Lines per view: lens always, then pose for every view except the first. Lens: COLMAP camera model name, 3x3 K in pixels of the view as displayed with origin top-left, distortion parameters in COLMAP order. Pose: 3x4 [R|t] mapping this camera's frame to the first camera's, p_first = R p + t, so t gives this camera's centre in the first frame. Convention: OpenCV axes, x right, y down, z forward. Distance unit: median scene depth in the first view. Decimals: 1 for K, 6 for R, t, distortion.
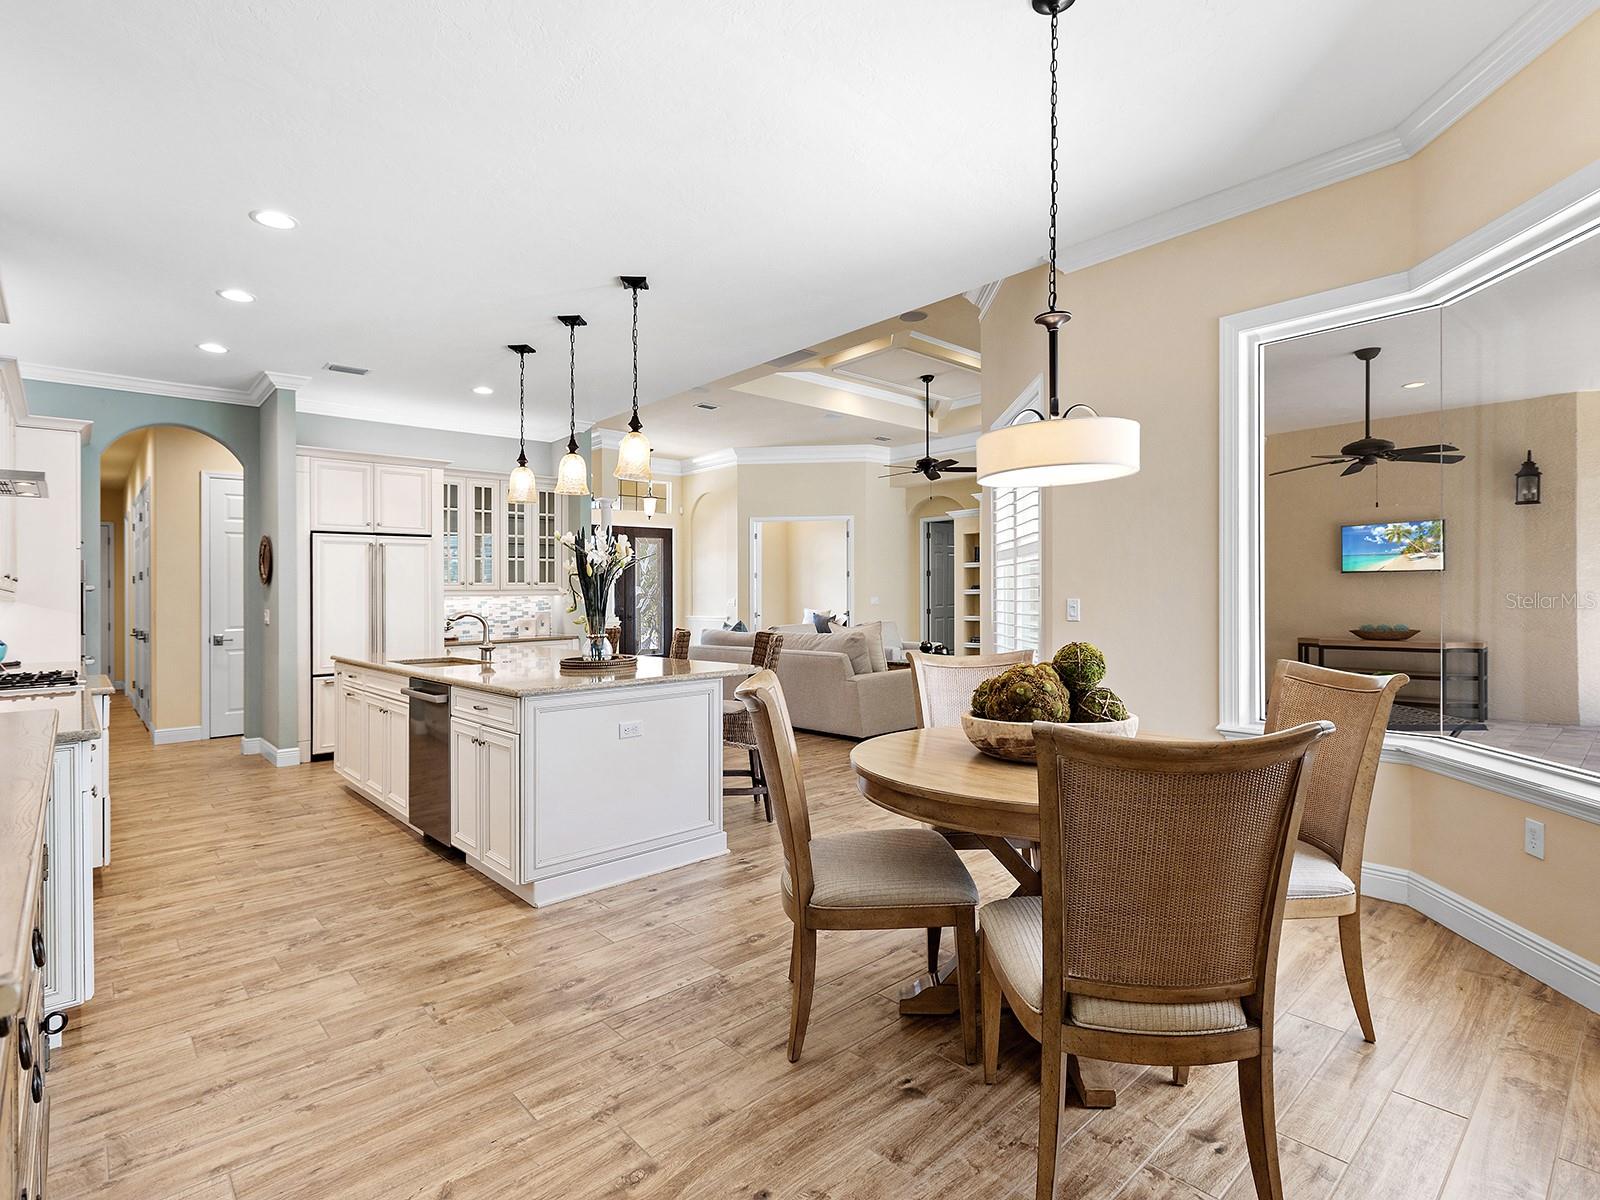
lens RADIAL K [[798.5, 0, 809.3], [0, 798.5, 602.7], [0, 0, 1]] dist [0.001966, -0.001204]
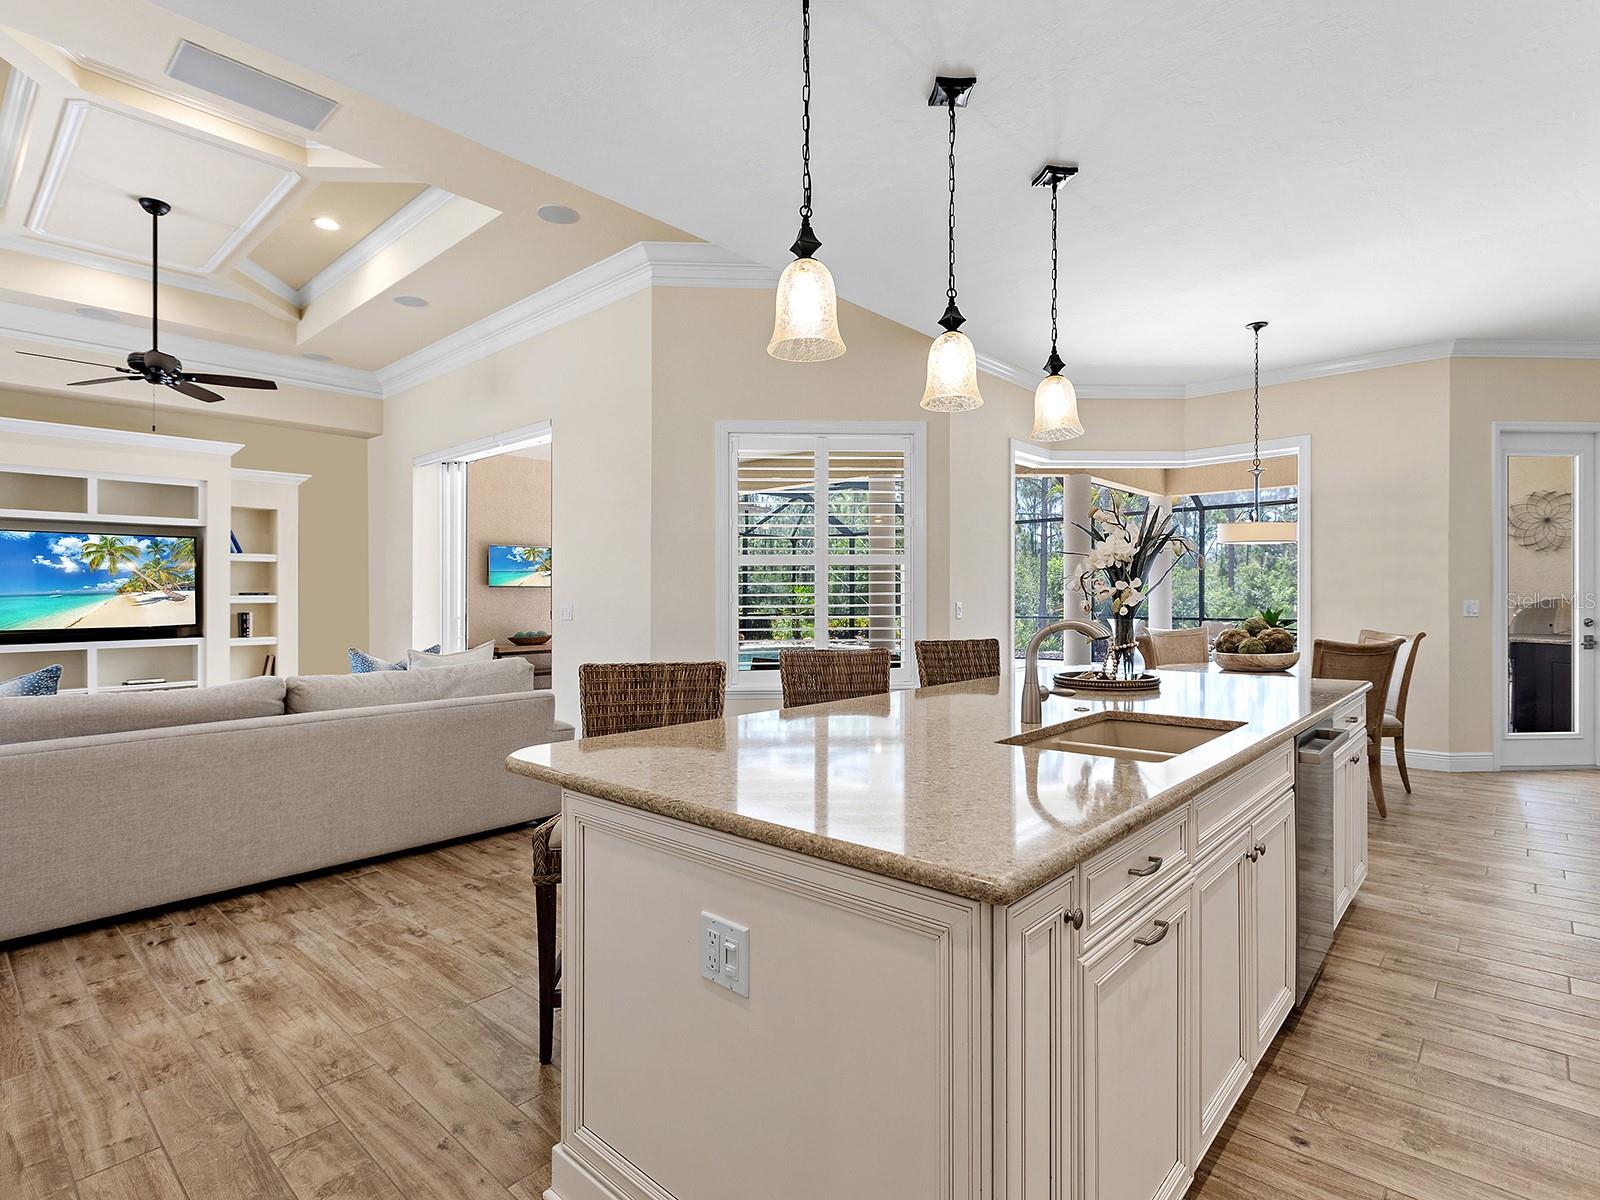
lens RADIAL K [[798.5, 0, 809.3], [0, 798.5, 602.7], [0, 0, 1]] dist [0.001966, -0.001204]
pose [[-0.089309, 0.006477, 0.995983, -0.728793], [0.017123, 0.999841, -0.004966, -0.000619], [-0.995857, 0.016610, -0.089406, 0.988394]]
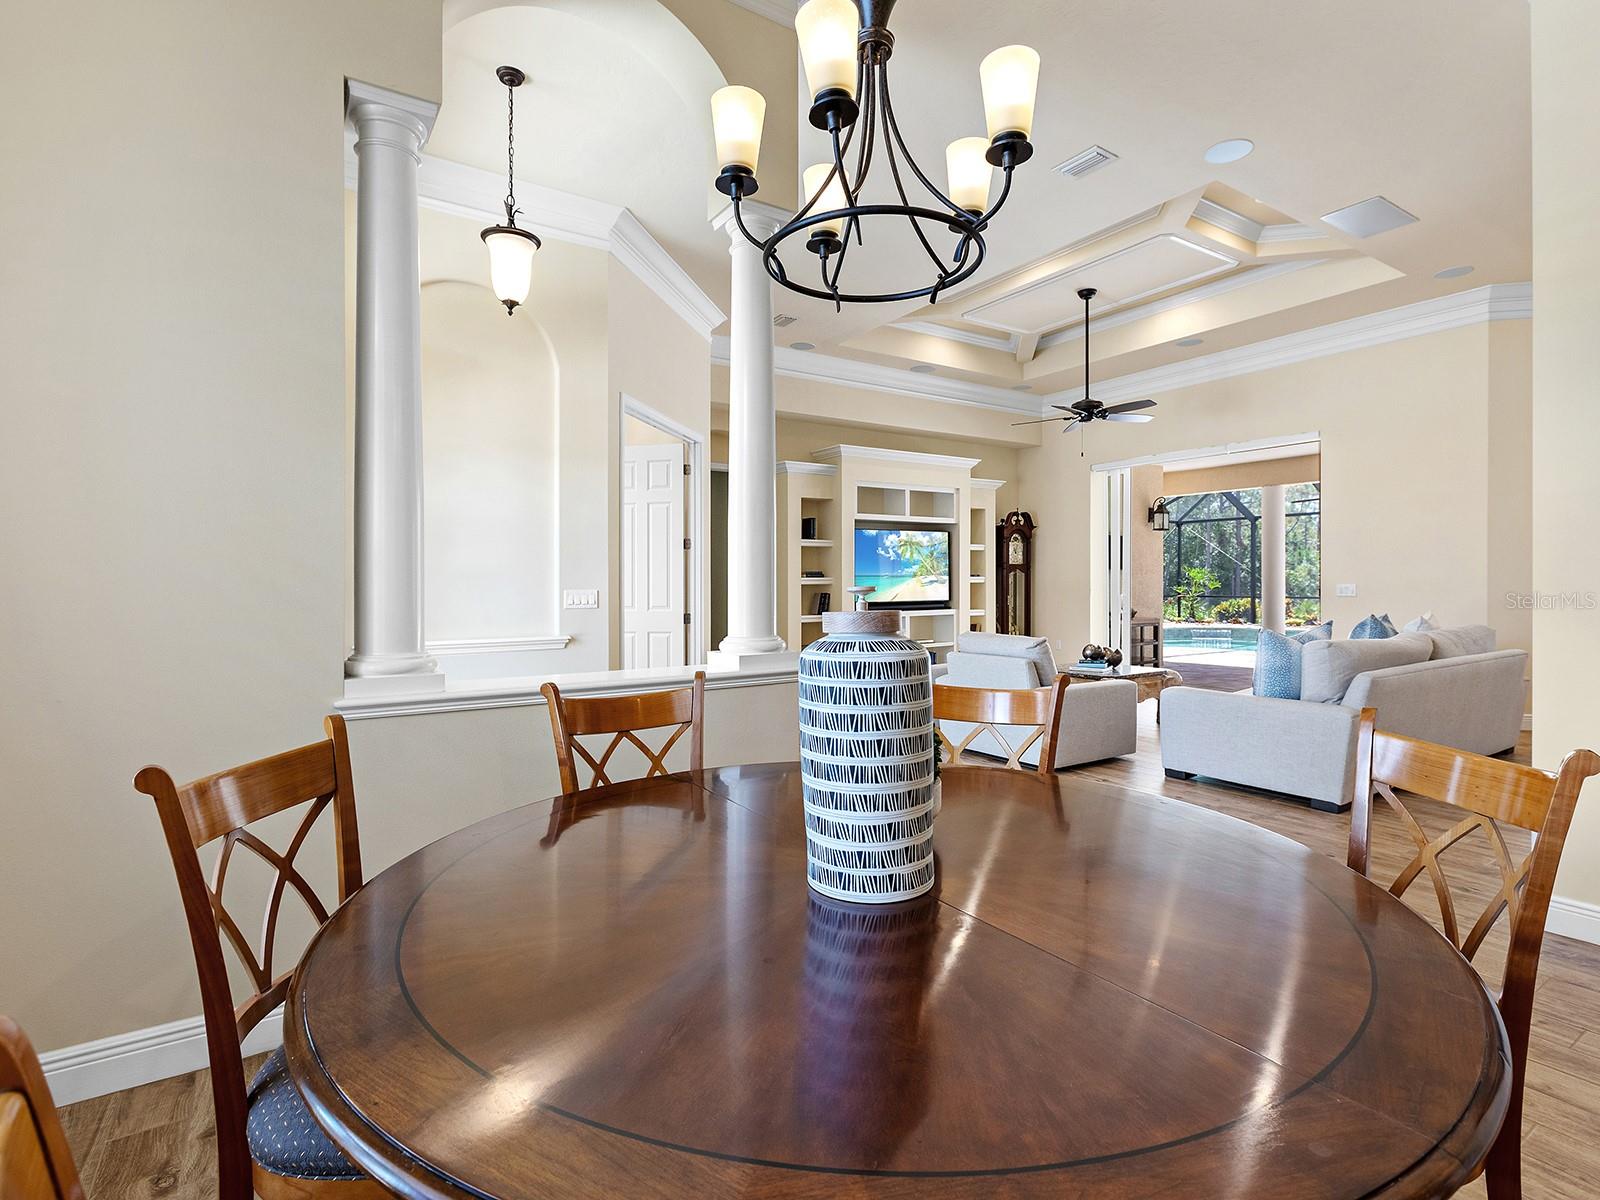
lens RADIAL K [[798.5, 0, 809.3], [0, 798.5, 602.7], [0, 0, 1]] dist [0.001966, -0.001204]
pose [[0.151413, -0.008222, 0.988436, -1.056273], [0.008757, 0.999937, 0.006977, 0.002254], [-0.988432, 0.007599, 0.151476, 1.906922]]
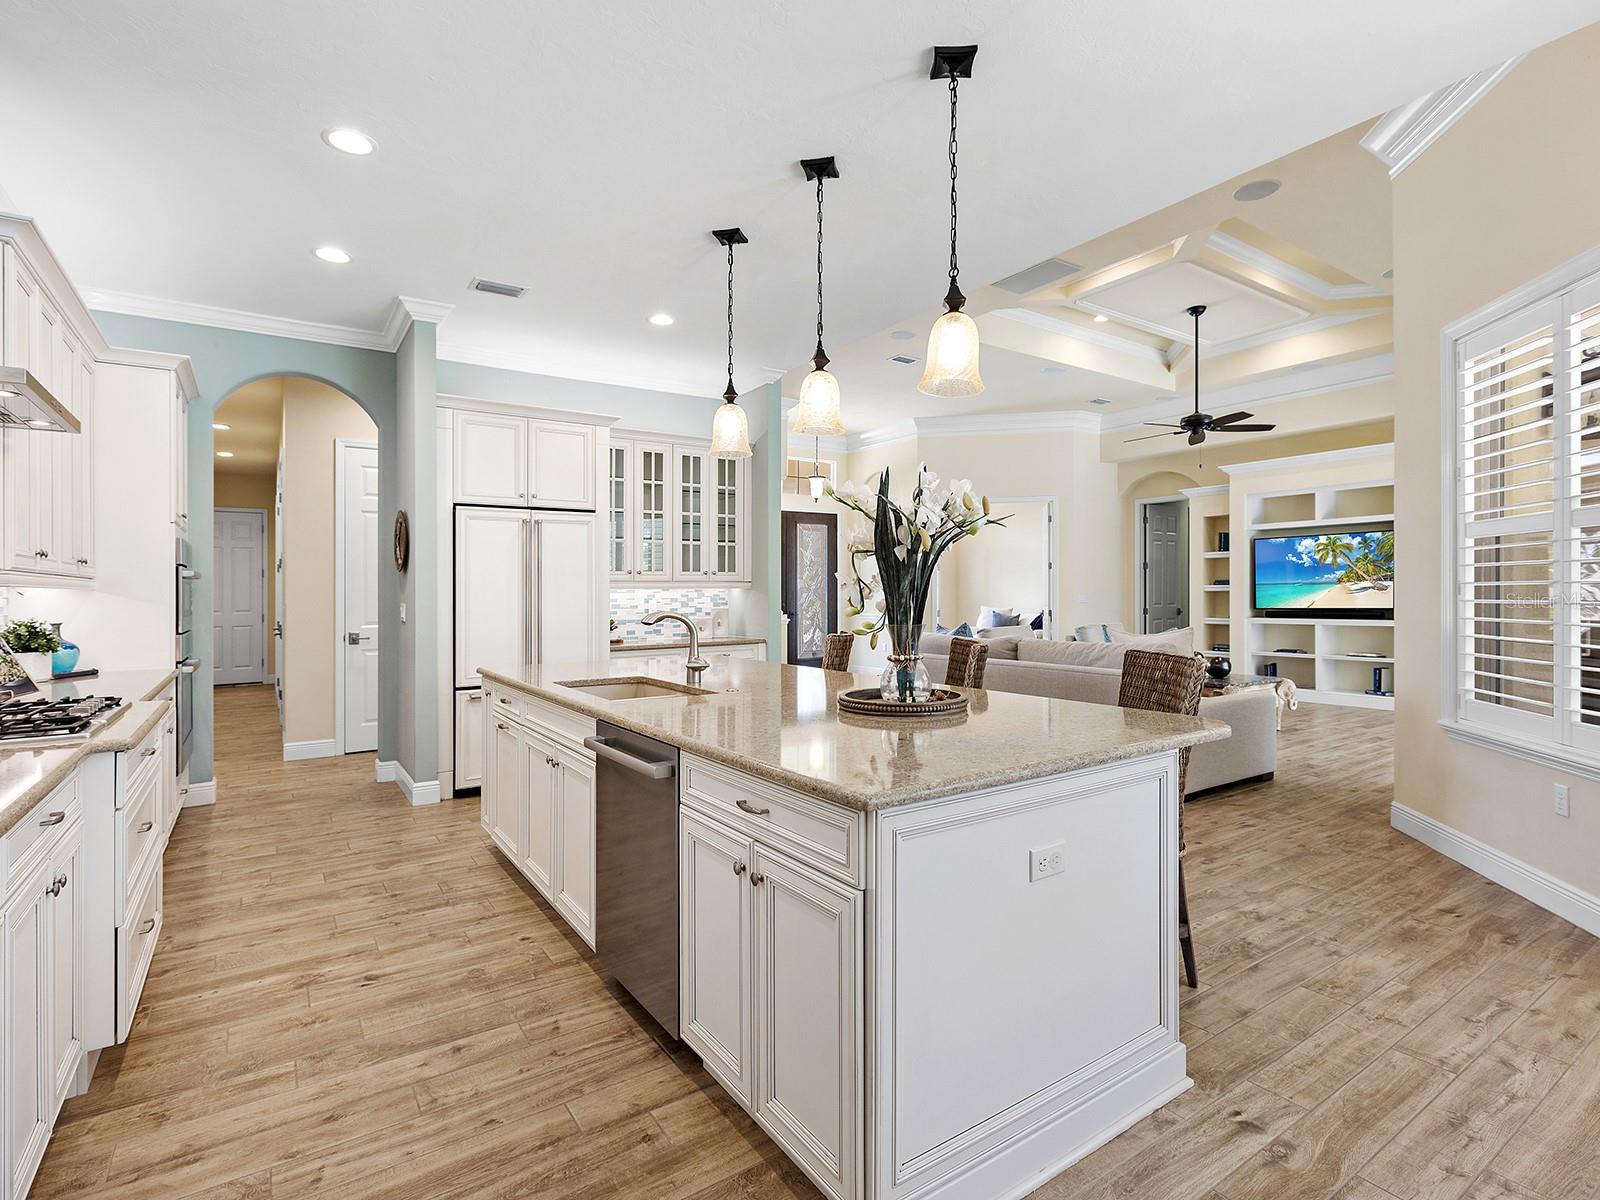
lens RADIAL K [[790.3, 0, 806.0], [0, 790.3, 613.4], [0, 0, 1]] dist [-0.004012, 0.000142]
pose [[0.989475, 0.012225, -0.144185, -0.185757], [-0.009393, 0.999750, 0.020307, -0.000863], [0.144397, -0.018739, 0.989342, 0.309877]]
